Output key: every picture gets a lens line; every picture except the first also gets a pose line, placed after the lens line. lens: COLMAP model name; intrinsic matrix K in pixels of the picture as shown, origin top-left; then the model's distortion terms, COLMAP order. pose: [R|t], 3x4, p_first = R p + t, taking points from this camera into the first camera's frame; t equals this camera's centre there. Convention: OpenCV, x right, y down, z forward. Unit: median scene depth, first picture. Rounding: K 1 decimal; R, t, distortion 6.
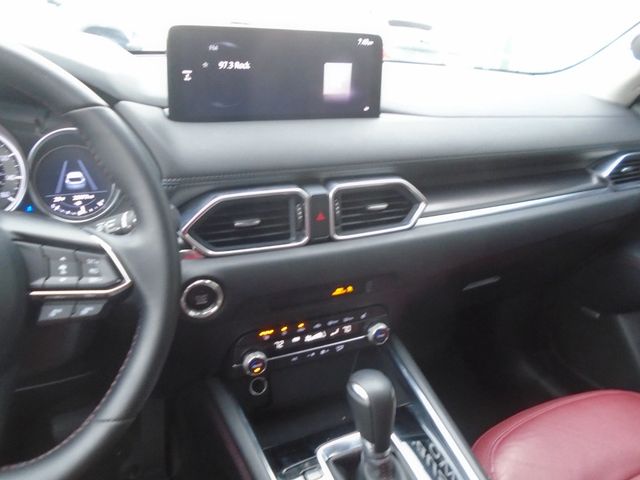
lens RADIAL K [[486.9, 0, 318.1], [0, 486.9, 238.8], [0, 0, 1]] dist [-0.014937, 0.003340]
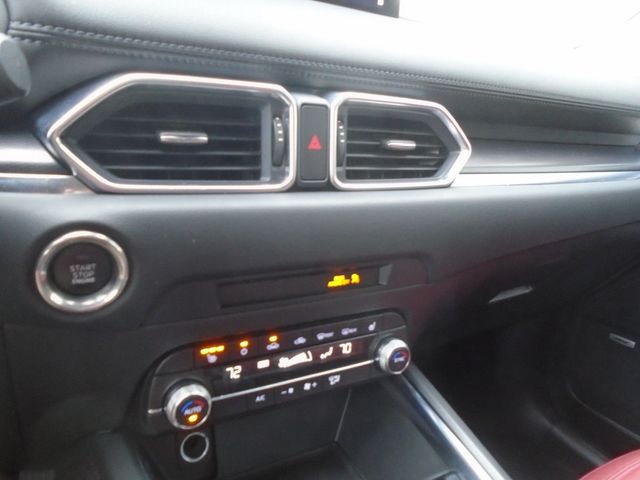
lens RADIAL K [[486.9, 0, 318.1], [0, 486.9, 238.8], [0, 0, 1]] dist [-0.014937, 0.003340]
pose [[0.994096, 0.025379, 0.105491, -0.049296], [-0.015488, 0.995494, -0.093550, 0.121103], [-0.107390, 0.091364, 0.990010, 0.439300]]
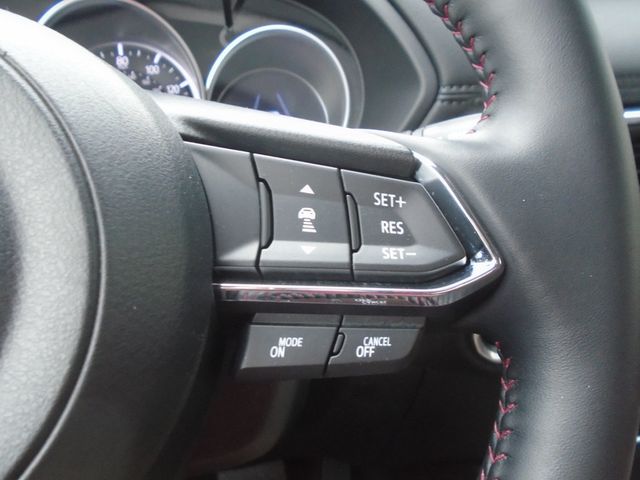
lens RADIAL K [[486.9, 0, 318.1], [0, 486.9, 238.8], [0, 0, 1]] dist [-0.014937, 0.003340]
pose [[0.958616, 0.009437, -0.284545, -0.261636], [-0.023858, 0.998598, -0.047256, 0.057255], [0.283700, 0.052089, 0.957497, 0.419025]]
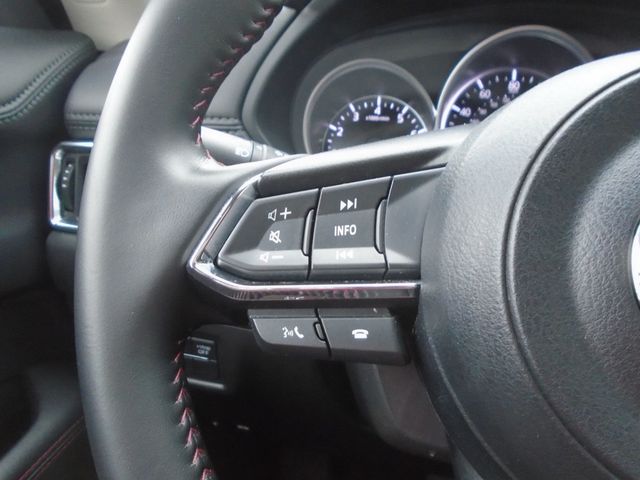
lens RADIAL K [[486.9, 0, 318.1], [0, 486.9, 238.8], [0, 0, 1]] dist [-0.014937, 0.003340]
pose [[0.825613, 0.156965, -0.541964, -0.504907], [-0.211108, 0.976695, -0.038724, 0.094821], [0.523255, 0.146385, 0.839509, 0.261309]]
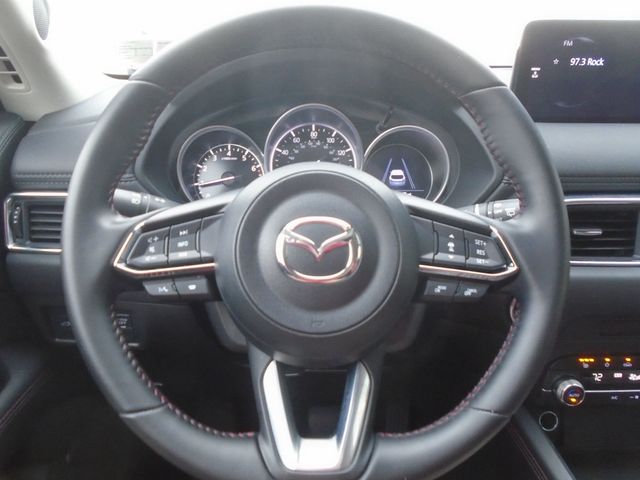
lens RADIAL K [[486.9, 0, 318.1], [0, 486.9, 238.8], [0, 0, 1]] dist [-0.014937, 0.003340]
pose [[0.917566, 0.095330, -0.385986, -0.244426], [-0.122026, 0.991497, -0.045203, 0.077436], [0.378394, 0.088577, 0.921397, -0.011206]]
